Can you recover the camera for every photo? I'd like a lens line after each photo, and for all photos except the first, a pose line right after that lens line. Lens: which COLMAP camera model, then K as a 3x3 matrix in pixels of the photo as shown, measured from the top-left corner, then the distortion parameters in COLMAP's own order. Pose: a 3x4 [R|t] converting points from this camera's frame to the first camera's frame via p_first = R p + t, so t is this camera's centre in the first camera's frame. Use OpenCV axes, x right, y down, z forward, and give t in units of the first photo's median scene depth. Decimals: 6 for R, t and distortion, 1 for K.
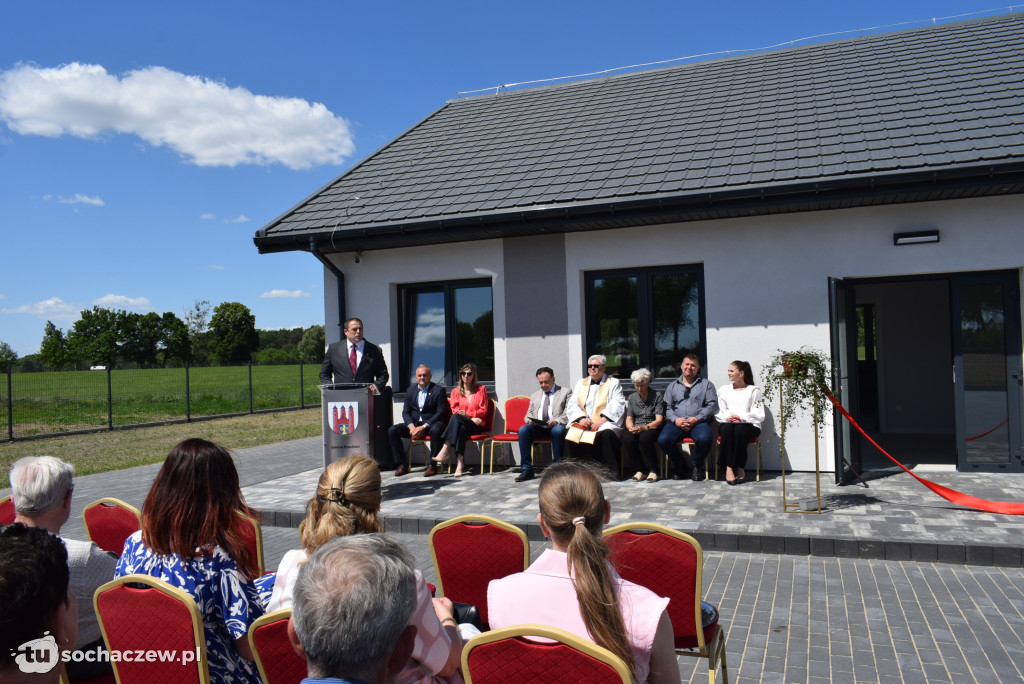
lens RADIAL K [[790.0, 0, 512.0], [0, 790.0, 342.0], [0, 0, 1]] dist [-0.014959, -0.003087]
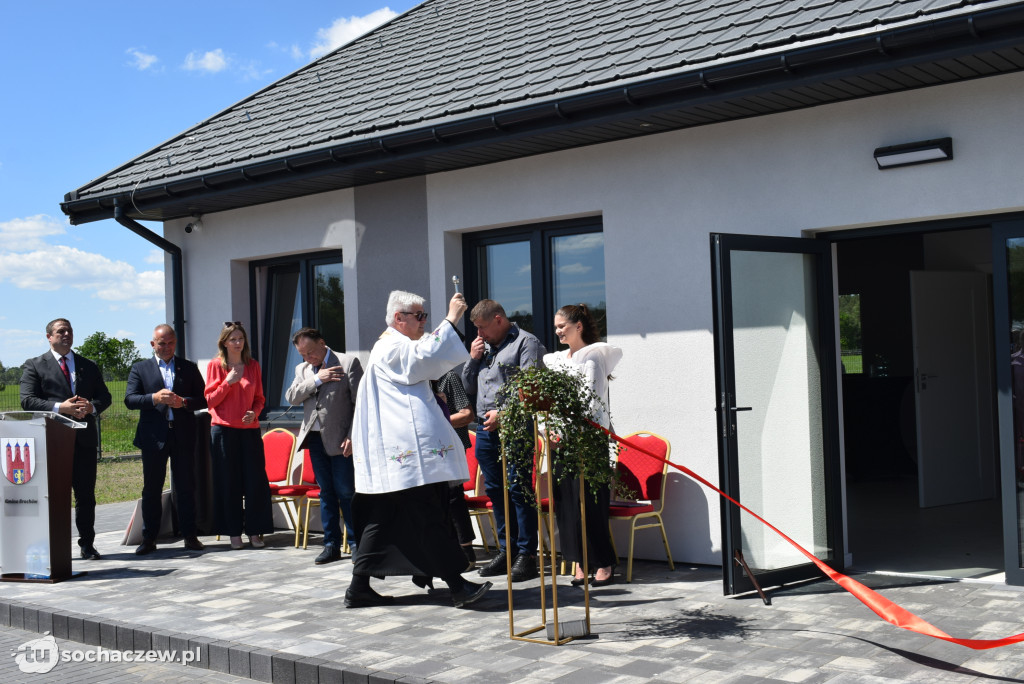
lens RADIAL K [[1208.4, 0, 512.0], [0, 1208.4, 342.0], [0, 0, 1]] dist [-0.029659, 0.006276]
pose [[0.948461, -0.008907, -0.316770, 0.442902], [0.011996, 0.999898, 0.007803, -0.010171], [0.316668, -0.011201, 0.948470, 0.098106]]
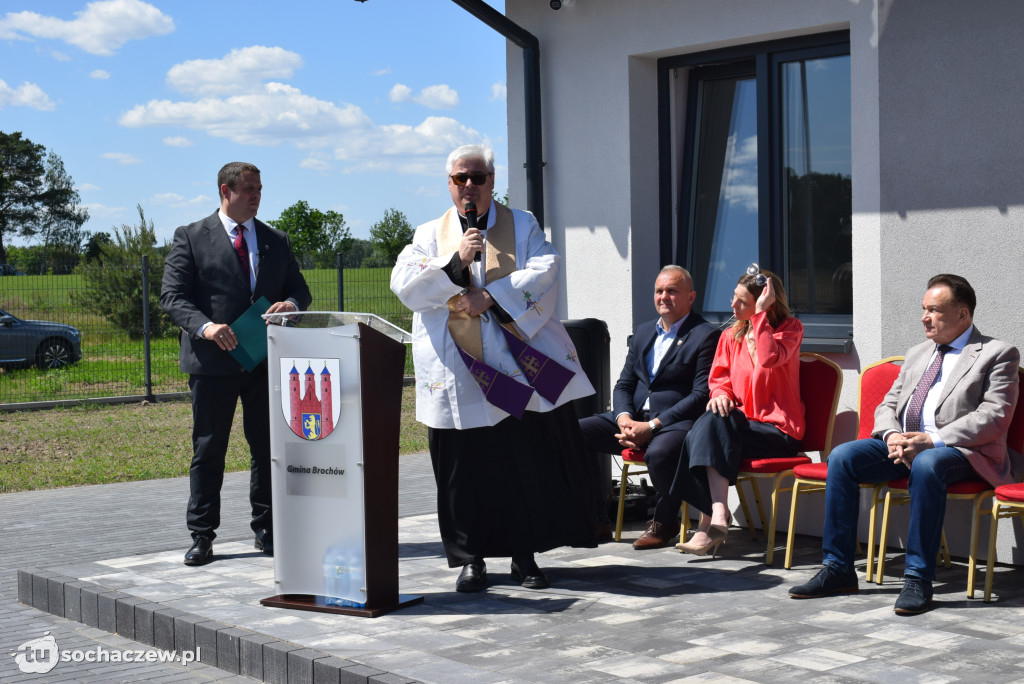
lens RADIAL K [[1735.8, 0, 512.0], [0, 1735.8, 342.0], [0, 0, 1]] dist [-0.024492, 0.014639]
pose [[0.864303, 0.036534, -0.501643, 0.254676], [0.002397, 0.997048, 0.076745, 0.000676], [0.502966, -0.067534, 0.861664, 0.239431]]
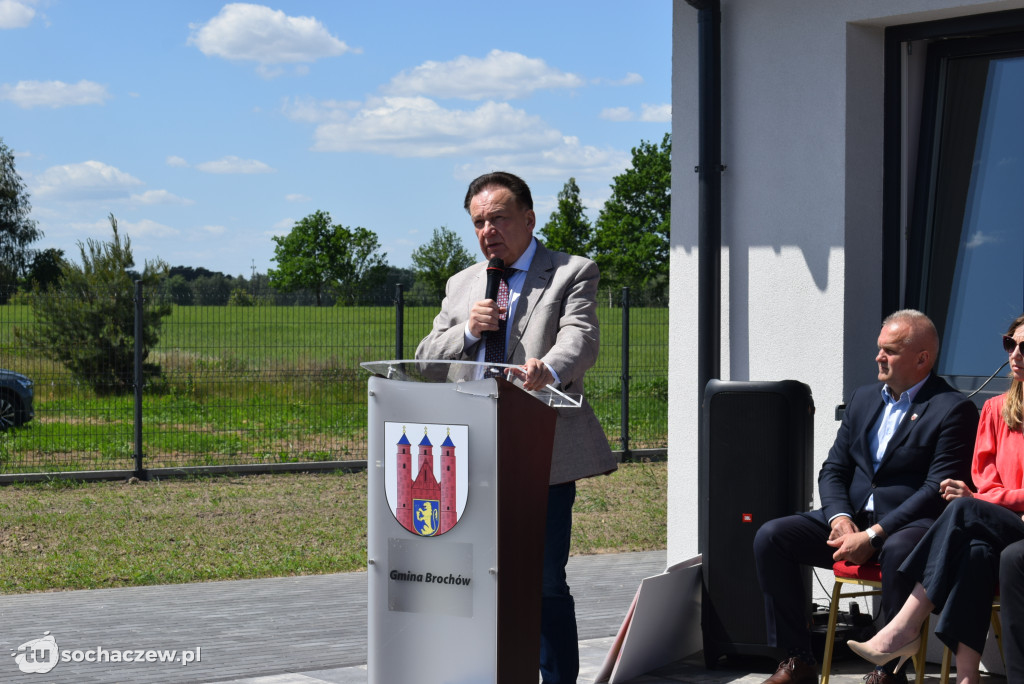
lens RADIAL K [[2360.6, 0, 512.0], [0, 2360.6, 342.0], [0, 0, 1]] dist [0.002236, -0.384300]
pose [[0.844623, 0.043644, -0.533579, 0.224210], [-0.021344, 0.998624, 0.047896, 0.002797], [0.534936, -0.029065, 0.844393, 0.227651]]
